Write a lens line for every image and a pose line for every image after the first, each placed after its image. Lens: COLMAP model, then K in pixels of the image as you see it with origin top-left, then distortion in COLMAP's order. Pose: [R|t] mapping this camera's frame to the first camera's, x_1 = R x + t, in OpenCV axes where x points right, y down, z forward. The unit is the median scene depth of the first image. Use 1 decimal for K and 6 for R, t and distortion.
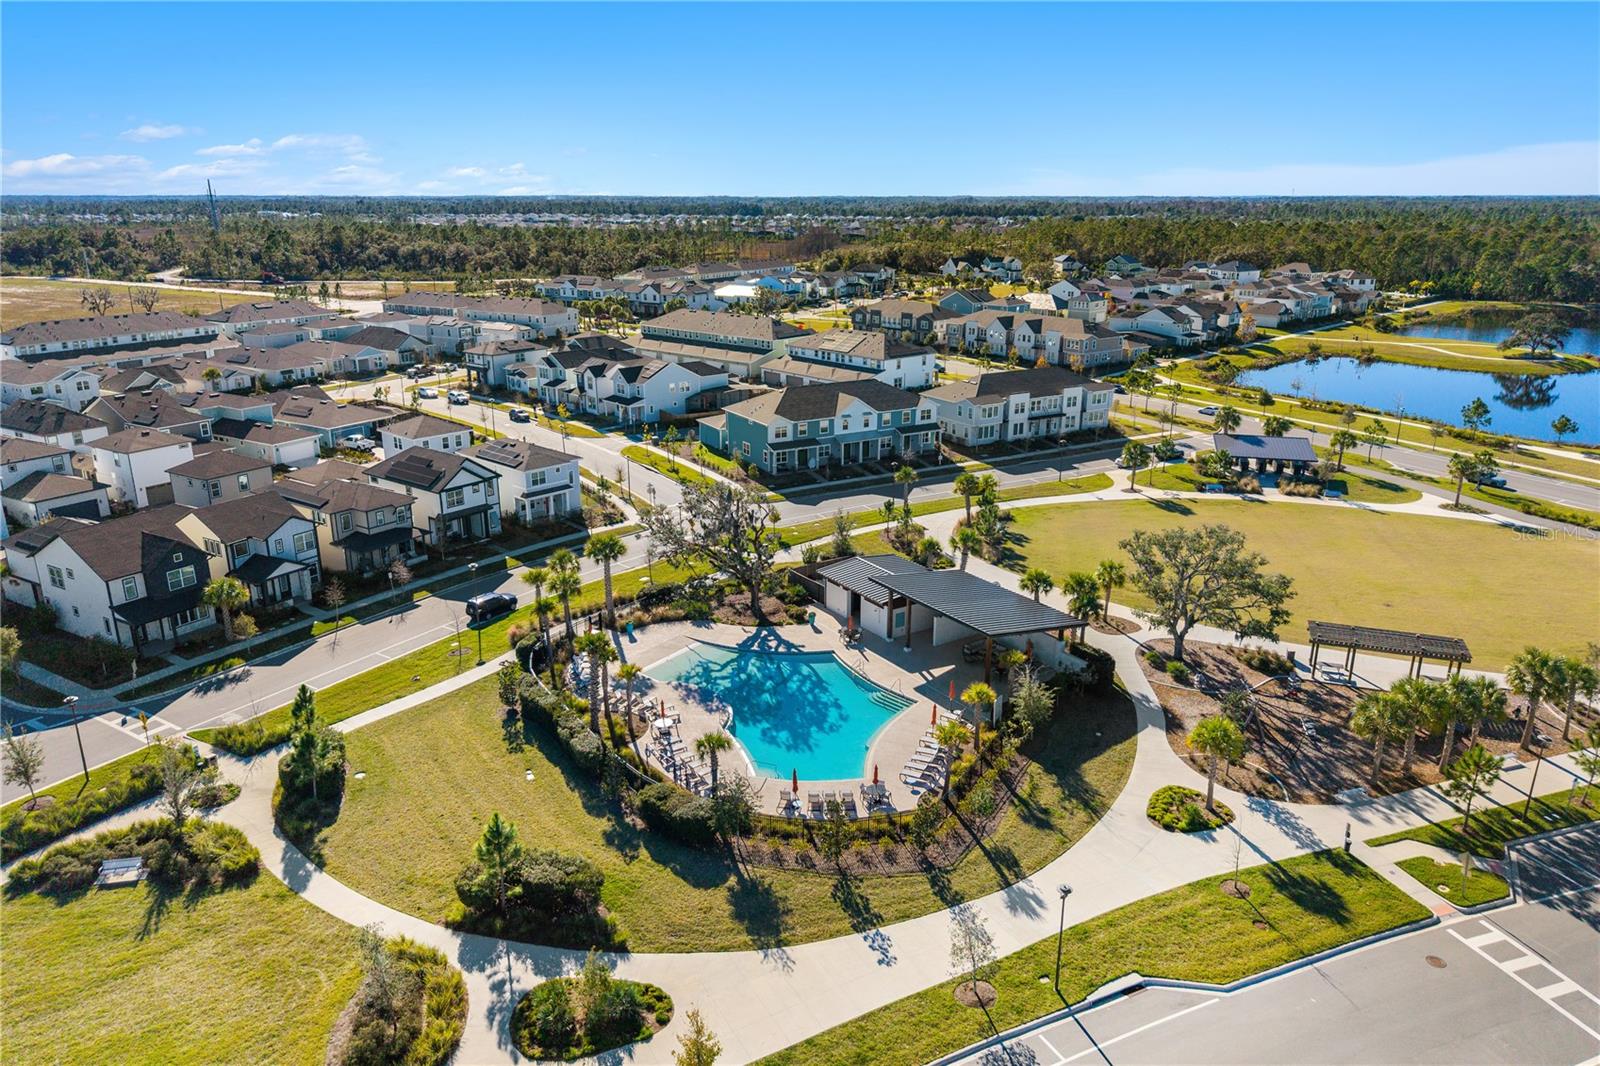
lens RADIAL K [[1096.5, 0, 771.0], [0, 1096.5, 533.1], [0, 0, 1]] dist [0.001152, 0.003983]
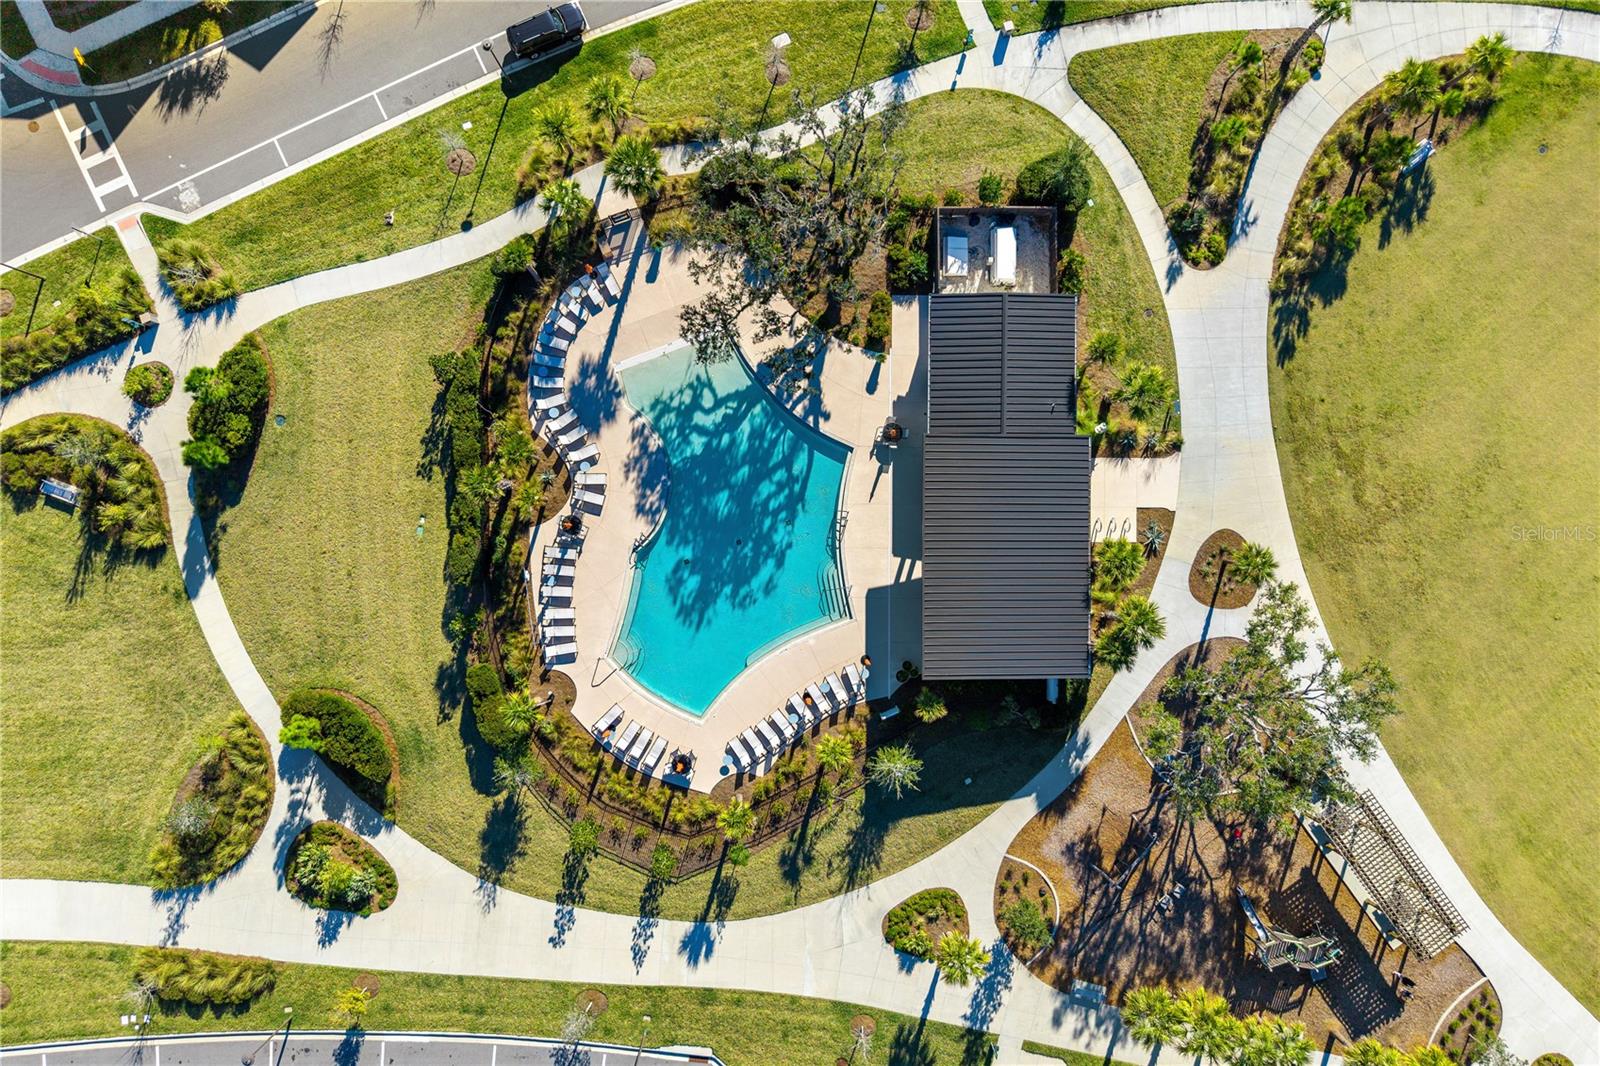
lens RADIAL K [[1096.5, 0, 771.0], [0, 1096.5, 533.1], [0, 0, 1]] dist [0.001152, 0.003983]
pose [[0.848436, 0.529253, 0.006999, 0.045611], [-0.163777, 0.249929, 0.954313, -0.822744], [0.503323, -0.810819, 0.298728, 0.921535]]
